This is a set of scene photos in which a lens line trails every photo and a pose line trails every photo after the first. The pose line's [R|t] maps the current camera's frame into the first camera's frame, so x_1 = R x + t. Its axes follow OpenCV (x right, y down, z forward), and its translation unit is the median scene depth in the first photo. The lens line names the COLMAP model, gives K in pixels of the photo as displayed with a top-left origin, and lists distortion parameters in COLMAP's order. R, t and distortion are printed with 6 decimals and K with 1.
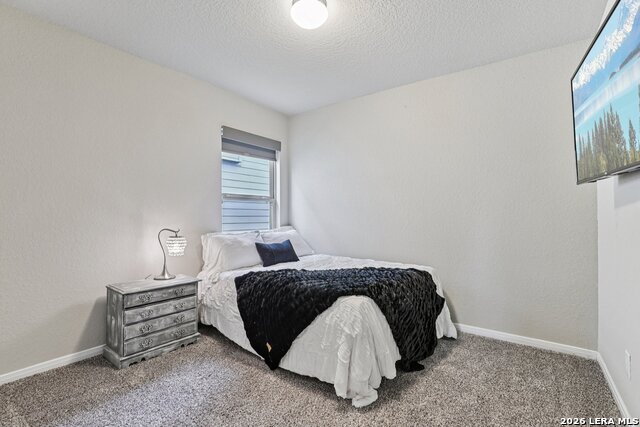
lens RADIAL K [[296.4, 0, 321.8], [0, 296.4, 215.3], [0, 0, 1]] dist [-0.018570, 0.000413]
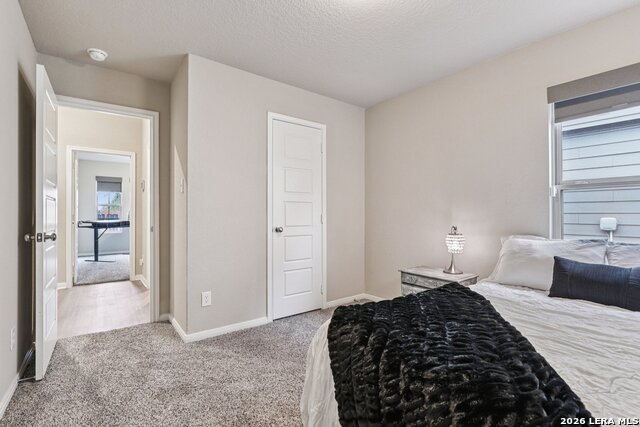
lens RADIAL K [[296.4, 0, 321.8], [0, 296.4, 215.3], [0, 0, 1]] dist [-0.018570, 0.000413]
pose [[-0.282613, 0.001482, -0.959233, 0.488895], [0.006731, 0.999977, -0.000438, 0.002288], [0.959210, -0.006580, -0.282617, 0.657729]]
